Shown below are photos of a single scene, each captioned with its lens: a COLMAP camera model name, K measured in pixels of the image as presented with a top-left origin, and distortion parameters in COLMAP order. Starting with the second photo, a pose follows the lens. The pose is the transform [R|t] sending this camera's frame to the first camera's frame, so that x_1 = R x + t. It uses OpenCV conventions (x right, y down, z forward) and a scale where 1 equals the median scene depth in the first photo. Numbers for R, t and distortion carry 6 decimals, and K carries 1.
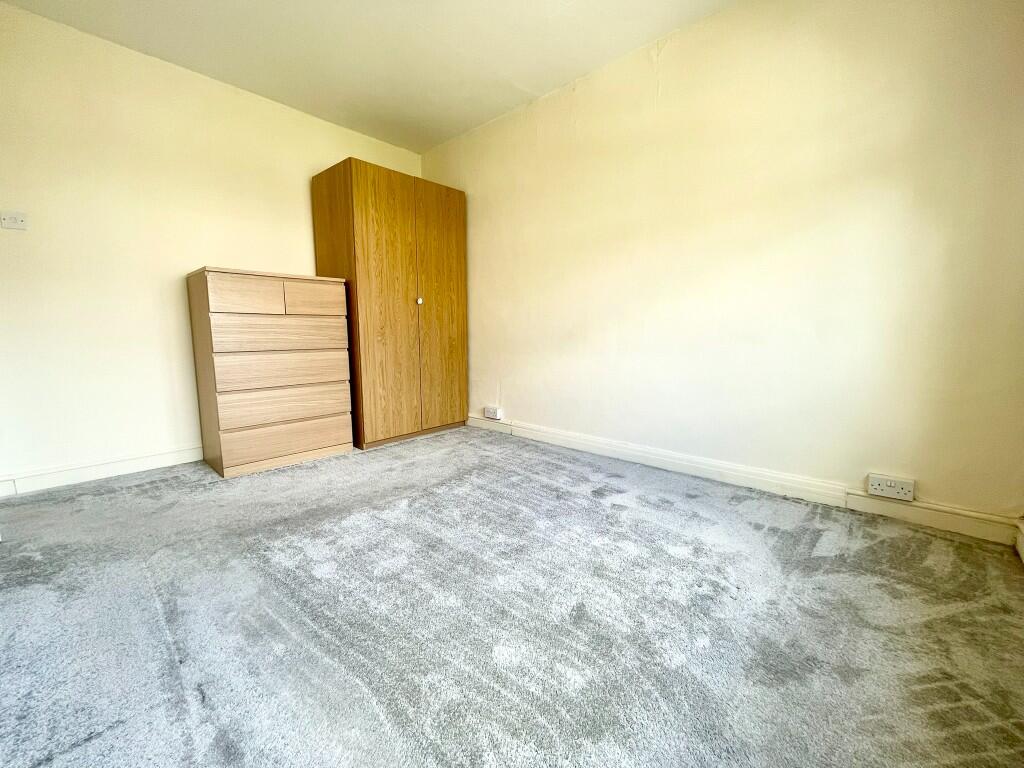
lens RADIAL K [[414.1, 0, 513.0], [0, 414.1, 382.3], [0, 0, 1]] dist [-0.000854, 0.000051]
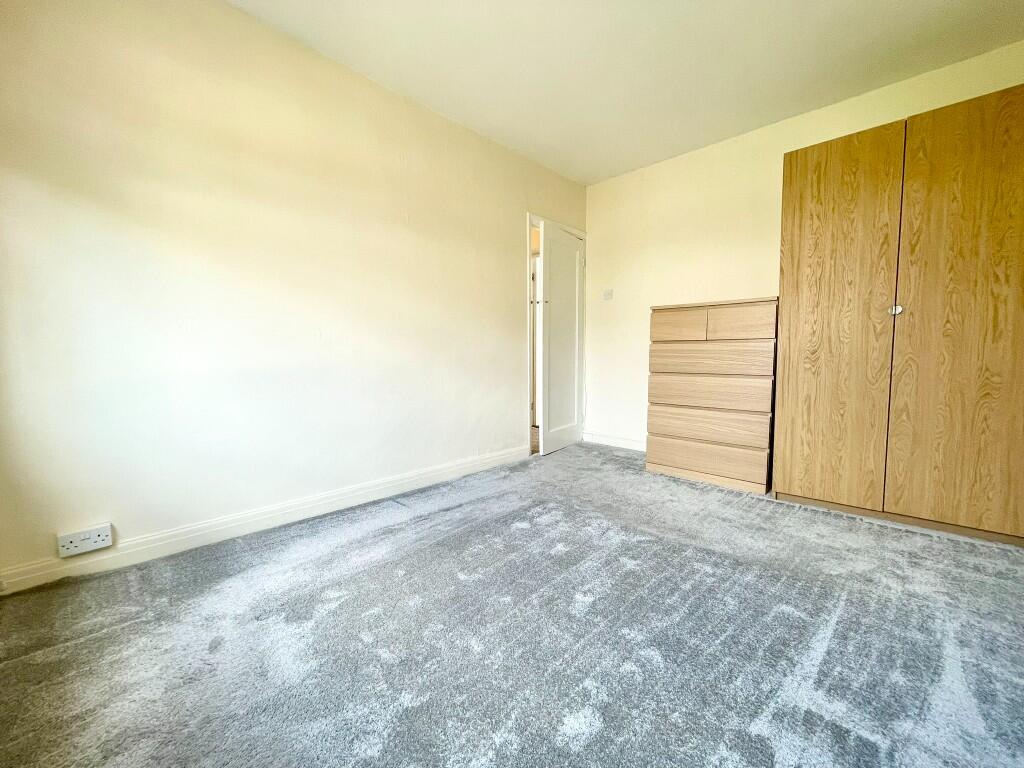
lens RADIAL K [[414.1, 0, 512.3], [0, 414.1, 380.3], [0, 0, 1]] dist [-0.000854, 0.000051]
pose [[-0.025344, 0.067485, -0.997398, 0.531405], [-0.120055, 0.990292, 0.070055, -0.076923], [0.992444, 0.121518, -0.016996, 0.535275]]
